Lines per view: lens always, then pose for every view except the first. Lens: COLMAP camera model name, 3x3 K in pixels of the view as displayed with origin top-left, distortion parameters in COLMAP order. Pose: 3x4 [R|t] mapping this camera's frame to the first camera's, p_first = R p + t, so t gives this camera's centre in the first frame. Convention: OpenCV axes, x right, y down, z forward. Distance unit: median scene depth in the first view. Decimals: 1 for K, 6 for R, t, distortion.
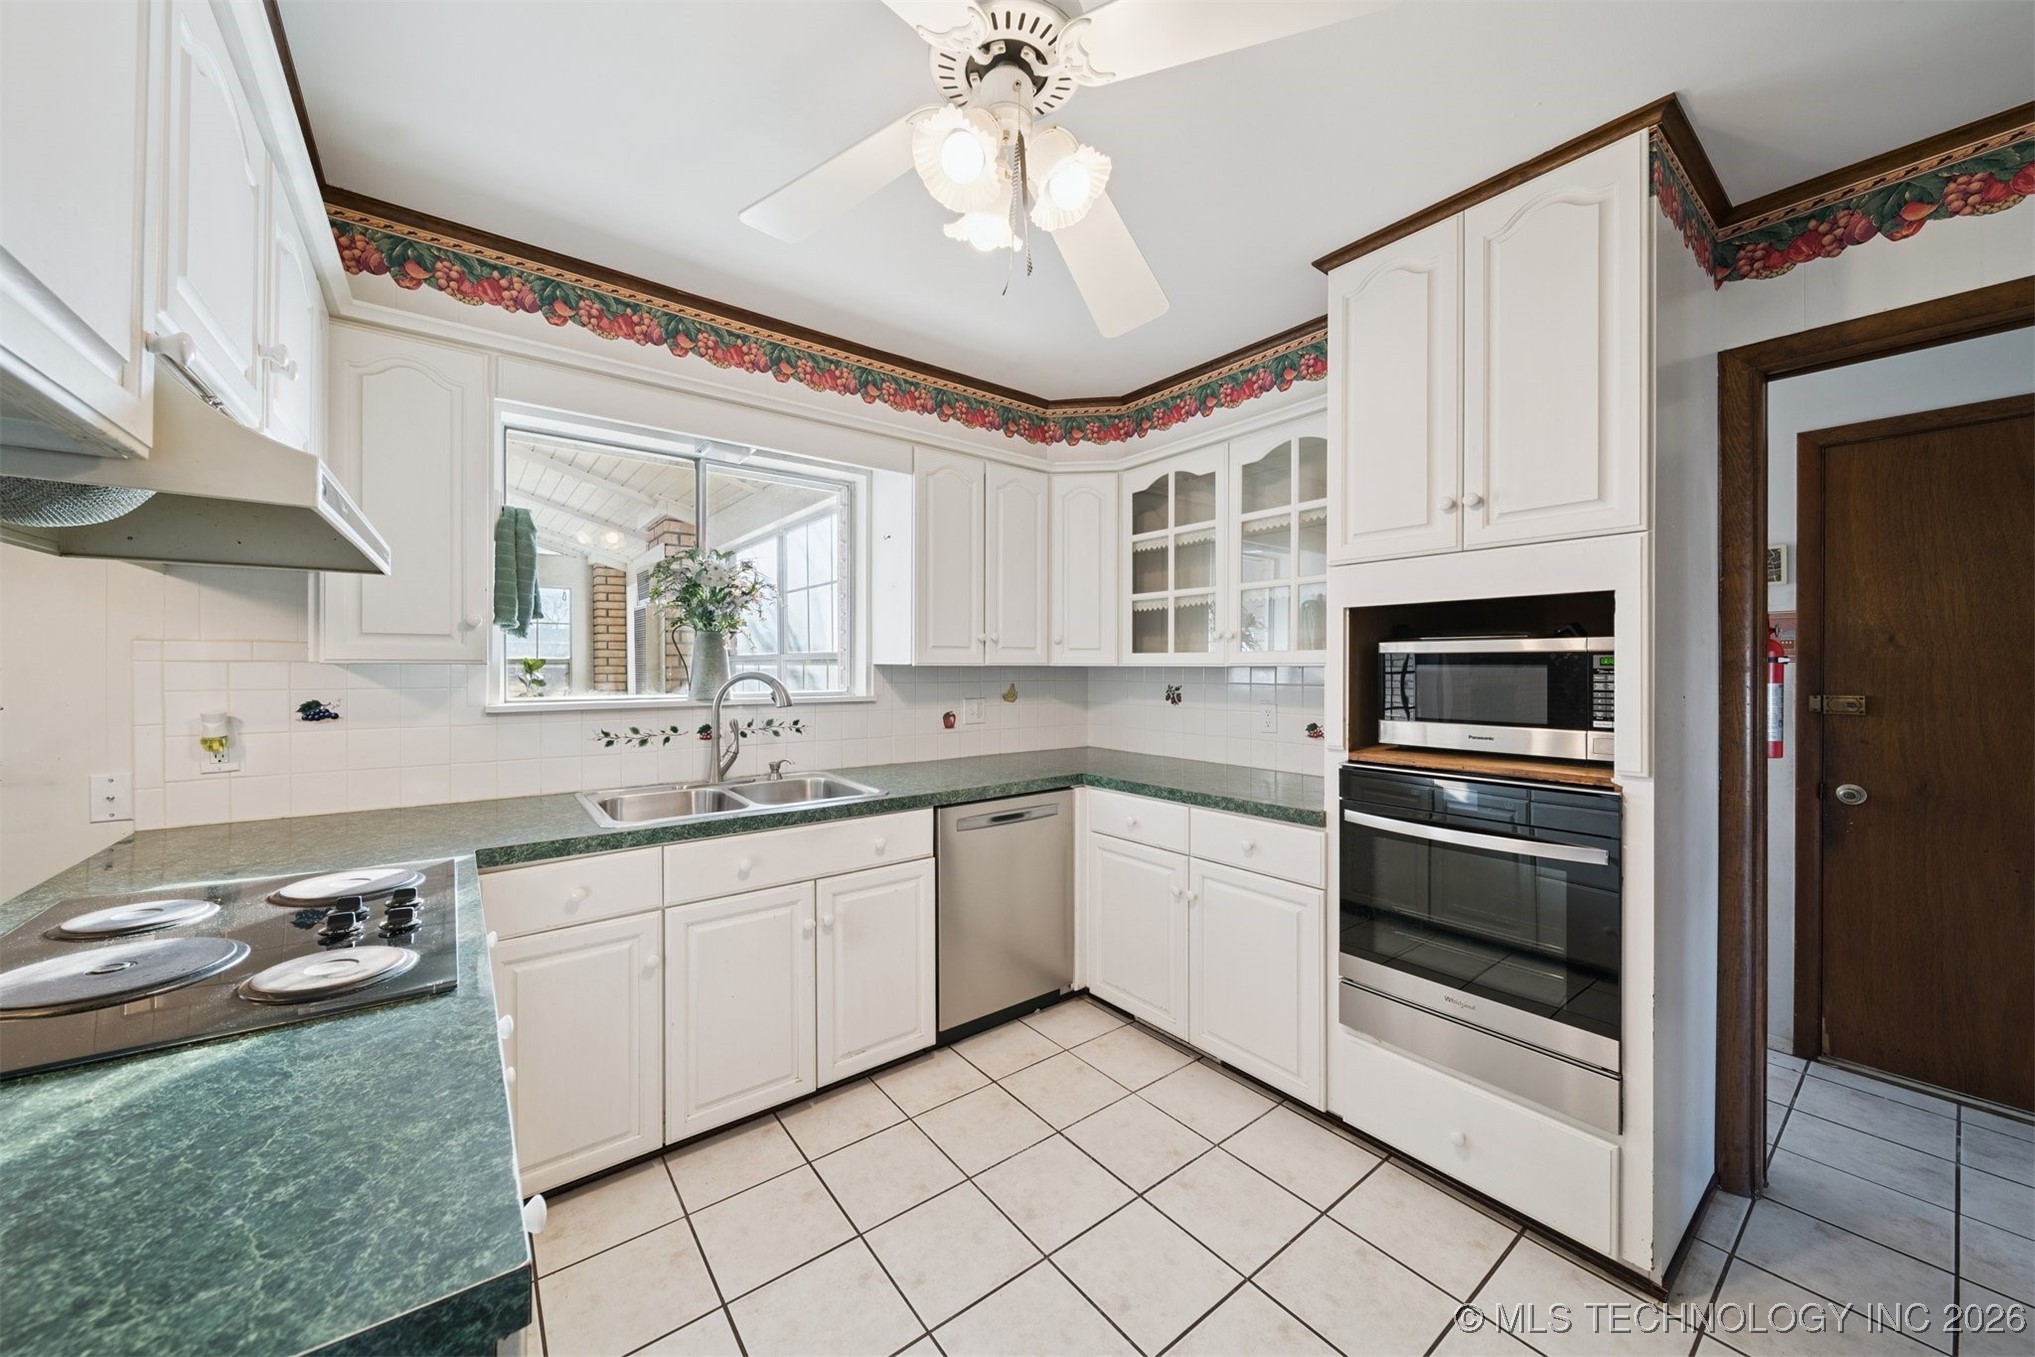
lens RADIAL K [[726.4, 0, 1014.7], [0, 726.4, 668.5], [0, 0, 1]] dist [0.000574, -0.000013]
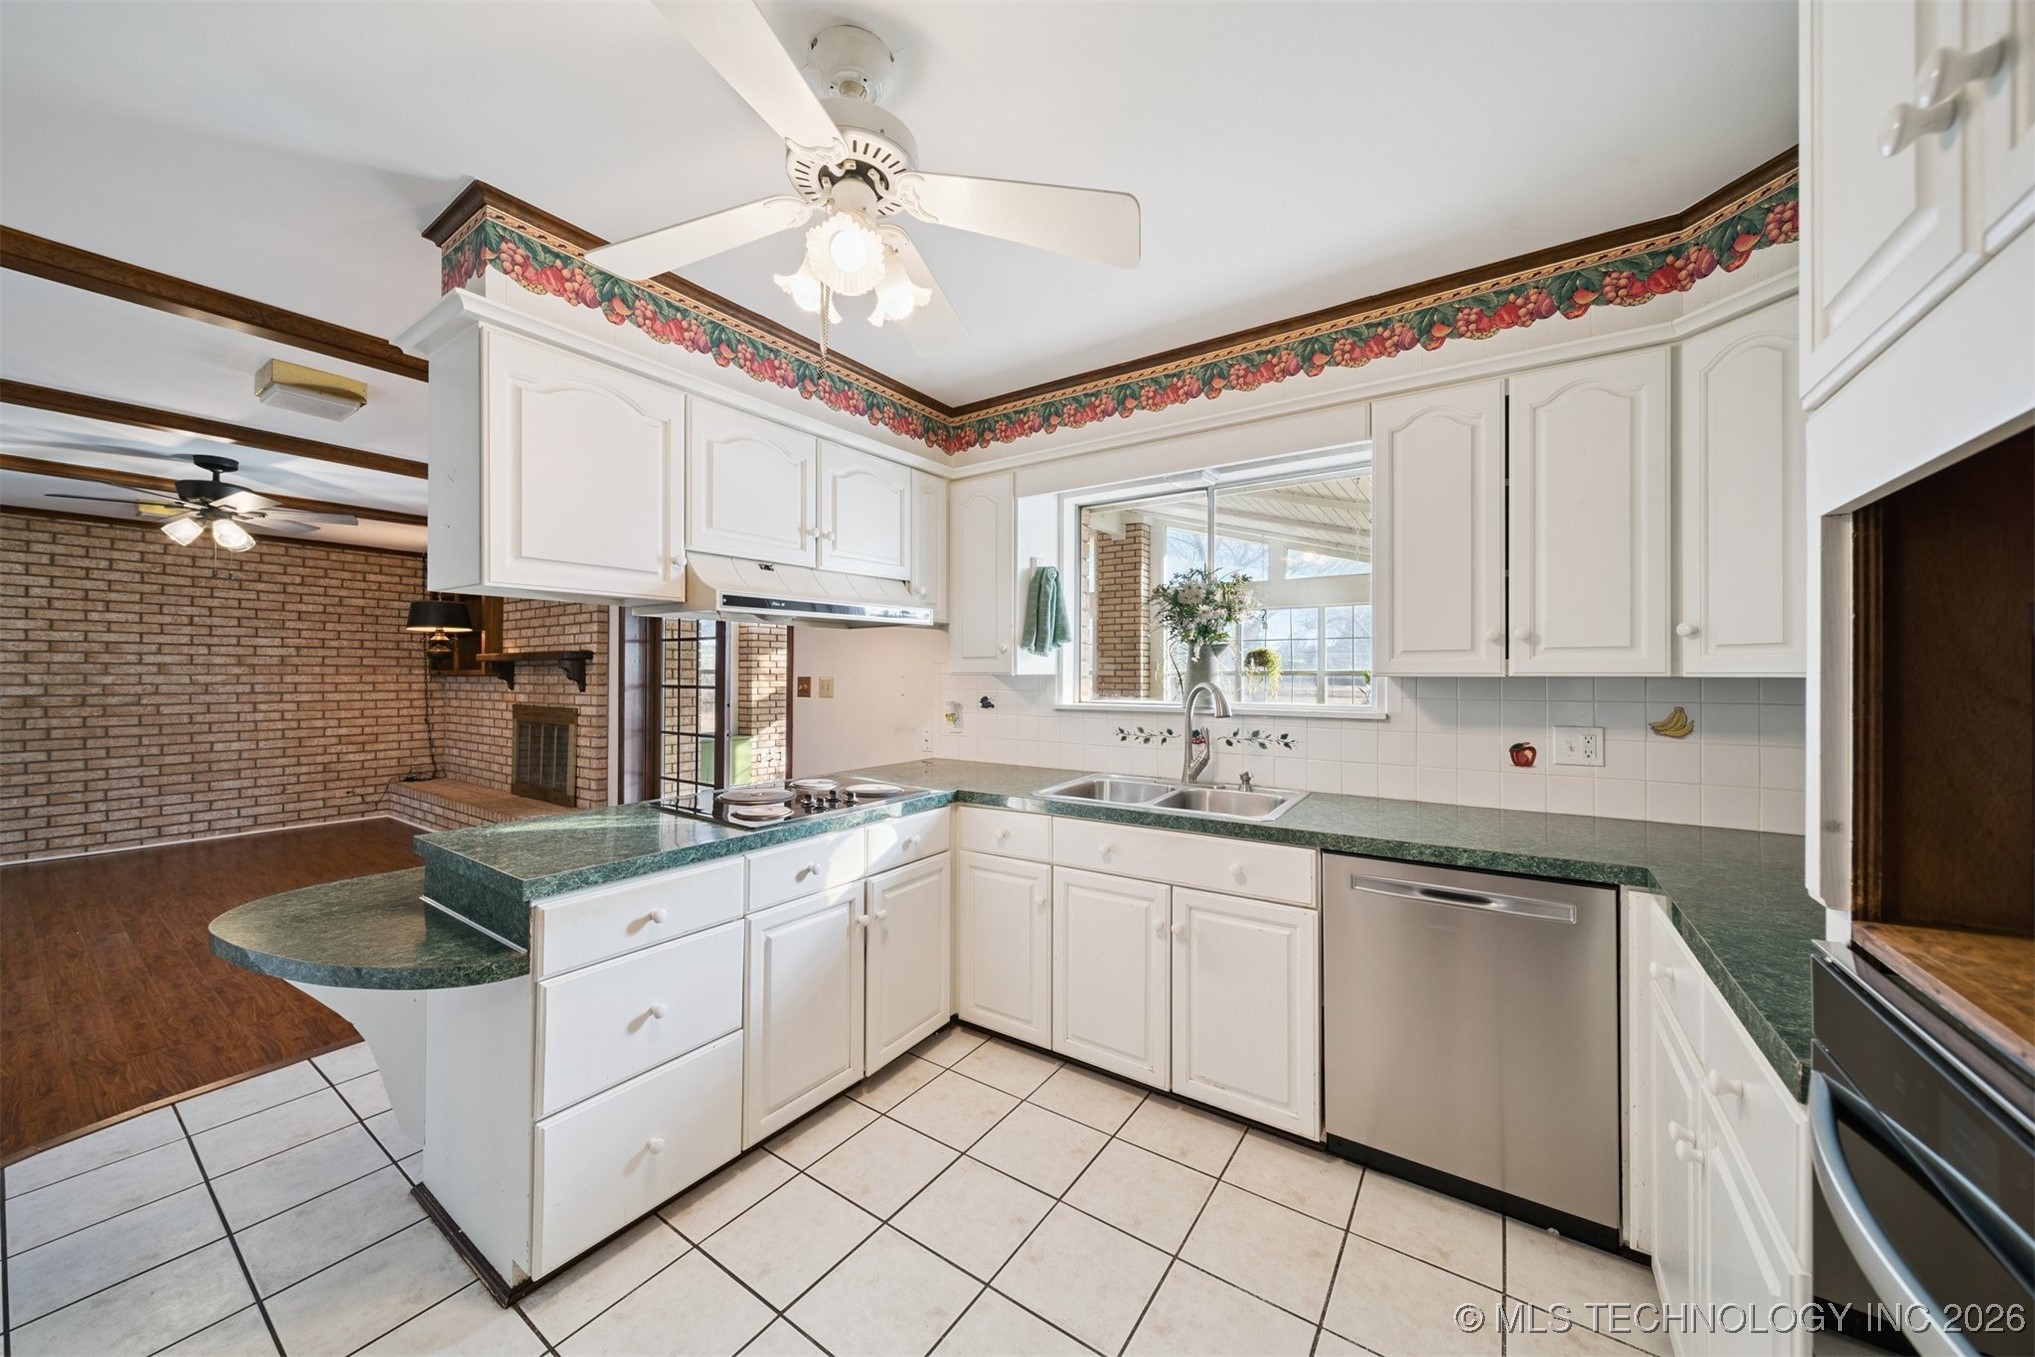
lens RADIAL K [[713.1, 0, 997.7], [0, 713.1, 673.4], [0, 0, 1]] dist [-0.000856, -0.000656]
pose [[0.297203, -0.005954, -0.954796, 0.537593], [-0.006534, 0.999944, -0.008270, 0.002473], [0.954792, 0.008697, 0.297147, 0.410672]]
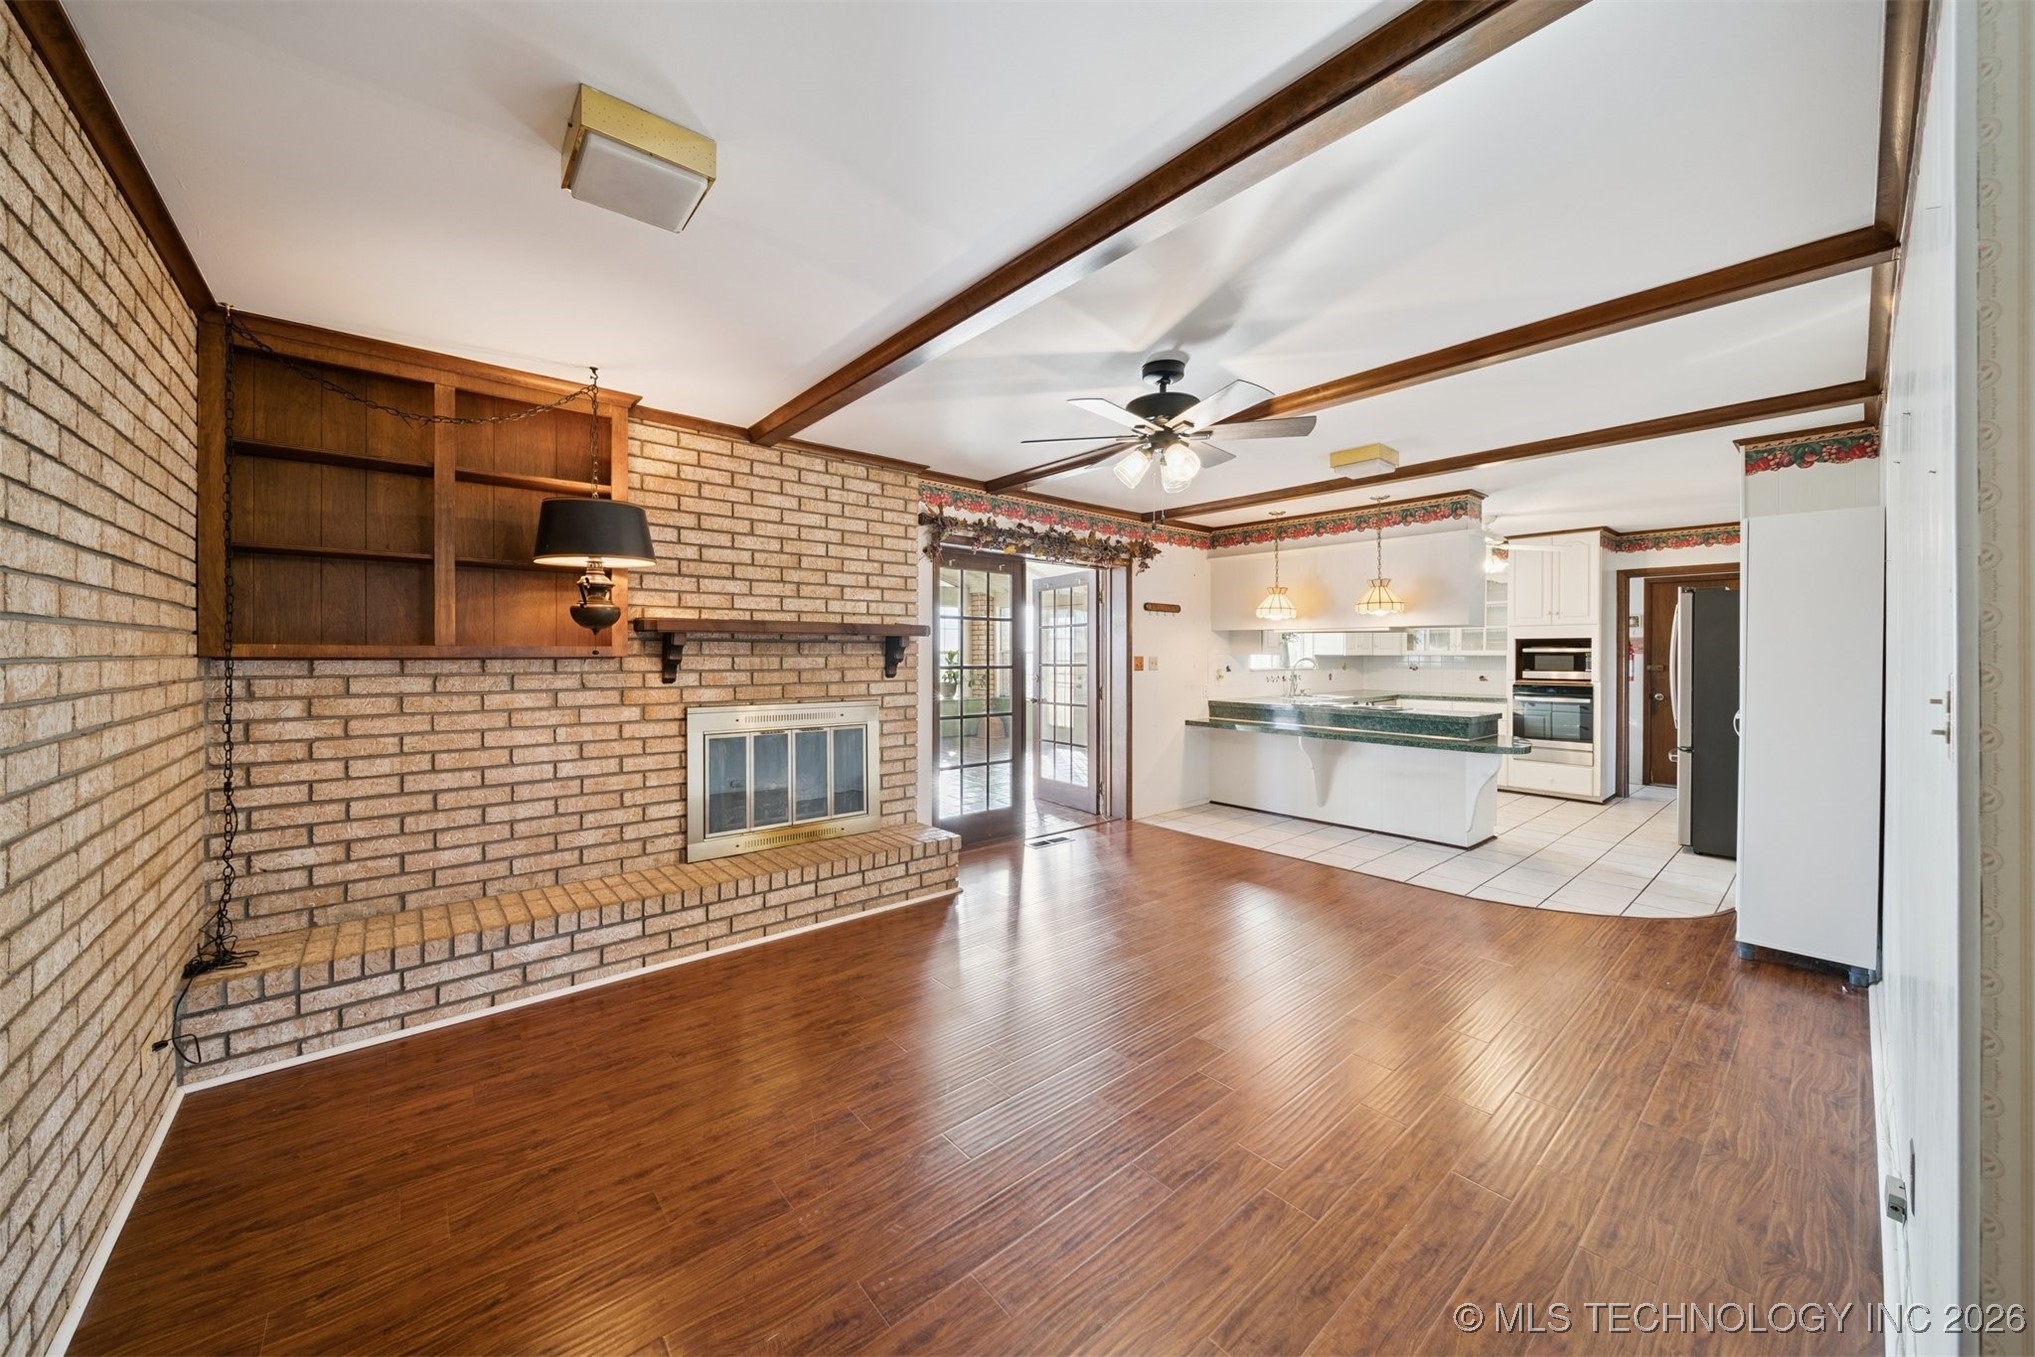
lens RADIAL K [[722.4, 0, 1001.6], [0, 722.4, 663.9], [0, 0, 1]] dist [-0.001059, -0.000200]
pose [[0.998999, -0.001886, 0.044699, -1.755699], [0.001508, 0.999963, 0.008502, 0.002513], [-0.044714, -0.008426, 0.998964, -1.912262]]
